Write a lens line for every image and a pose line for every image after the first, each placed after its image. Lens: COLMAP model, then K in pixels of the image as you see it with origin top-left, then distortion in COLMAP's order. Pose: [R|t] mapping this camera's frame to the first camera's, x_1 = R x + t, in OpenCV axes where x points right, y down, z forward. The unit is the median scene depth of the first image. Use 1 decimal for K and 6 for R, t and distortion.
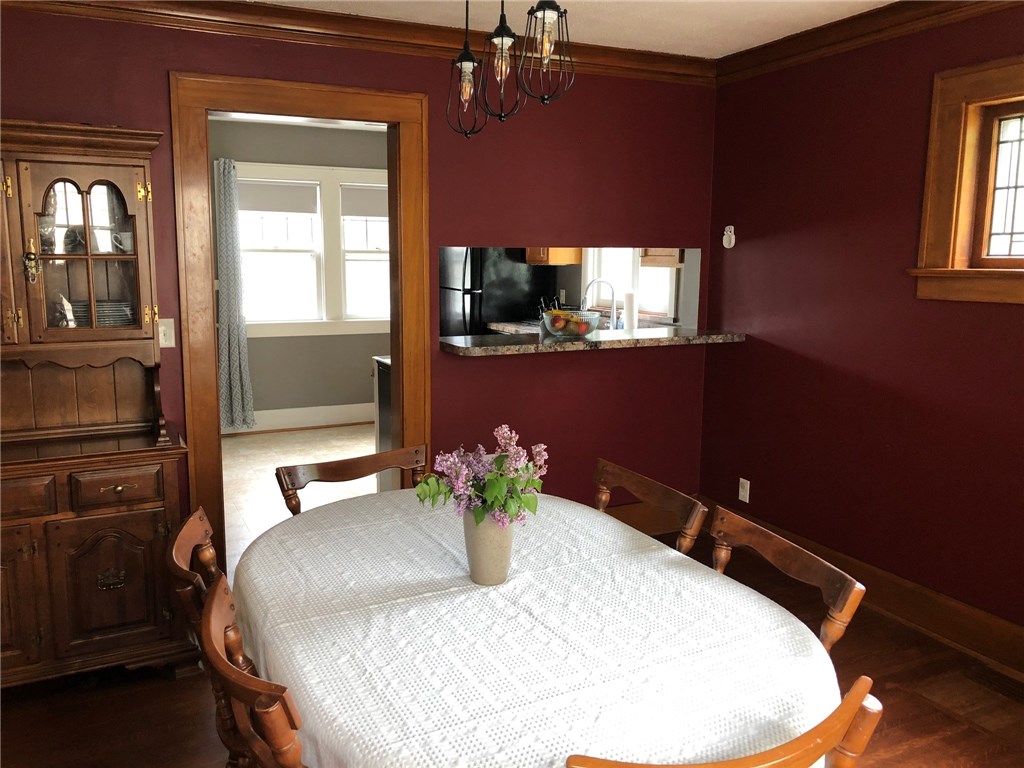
lens RADIAL K [[839.7, 0, 511.6], [0, 839.7, 373.2], [0, 0, 1]] dist [0.026017, -0.001255]
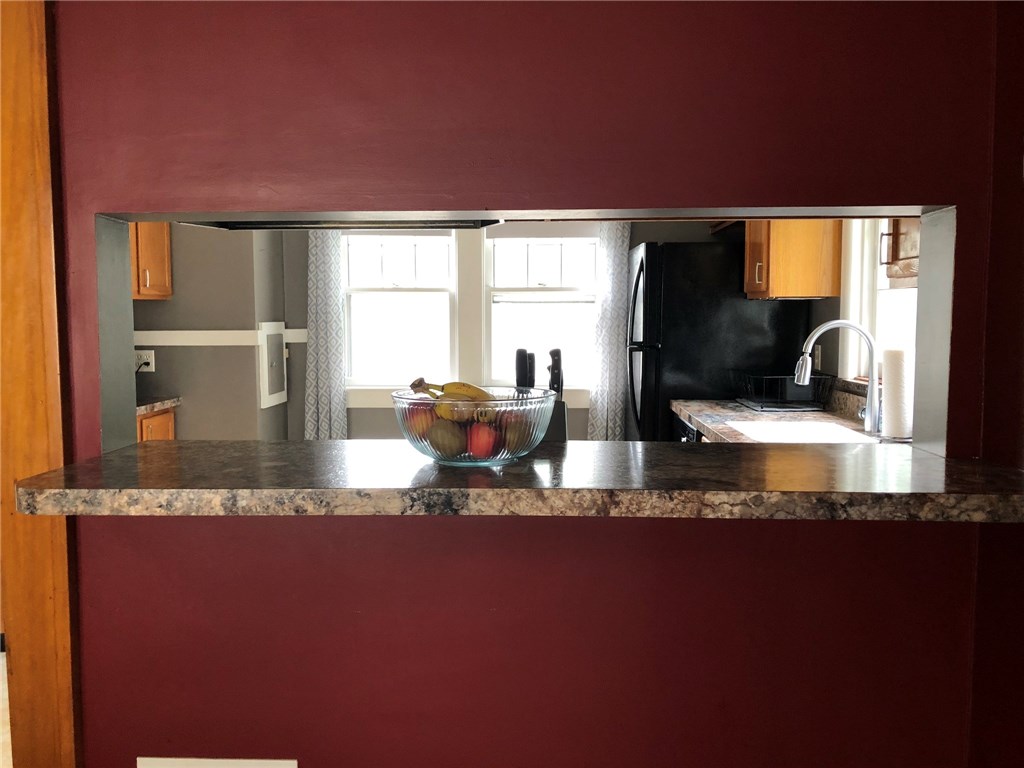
lens RADIAL K [[833.6, 0, 496.3], [0, 833.6, 376.2], [0, 0, 1]] dist [0.004250, 0.000881]
pose [[0.874108, 0.025458, -0.485065, 0.150488], [-0.059798, 0.996669, -0.055449, -0.036621], [0.482038, 0.077474, 0.872718, 0.427848]]
